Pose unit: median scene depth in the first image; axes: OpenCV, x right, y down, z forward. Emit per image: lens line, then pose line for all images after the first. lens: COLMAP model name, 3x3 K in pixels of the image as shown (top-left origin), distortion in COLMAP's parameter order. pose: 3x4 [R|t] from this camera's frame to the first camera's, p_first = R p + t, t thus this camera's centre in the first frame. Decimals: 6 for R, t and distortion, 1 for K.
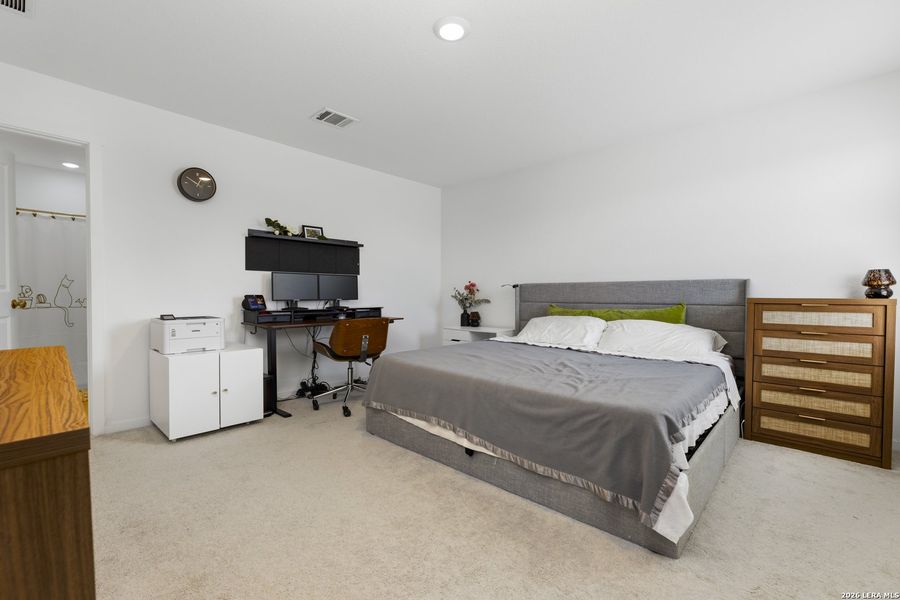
lens RADIAL K [[390.0, 0, 445.9], [0, 390.0, 301.1], [0, 0, 1]] dist [0.001351, 0.000127]
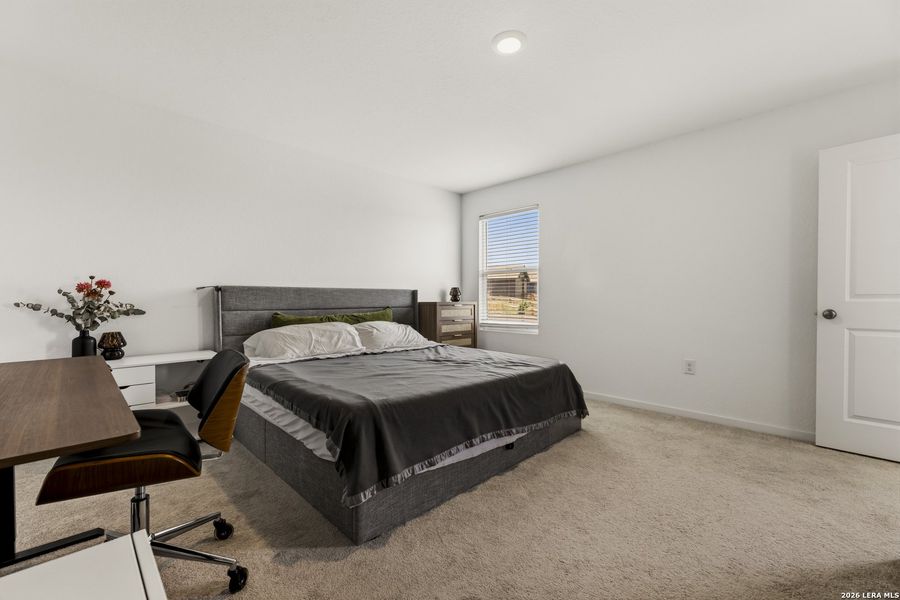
lens RADIAL K [[374.0, 0, 450.0], [0, 374.0, 300.0], [0, 0, 1]] dist [0.001179, -0.000375]
pose [[0.018502, -0.001891, 0.999827, -0.620657], [0.020340, 0.999792, 0.001514, -0.013392], [-0.999622, 0.020308, 0.018537, 0.726917]]
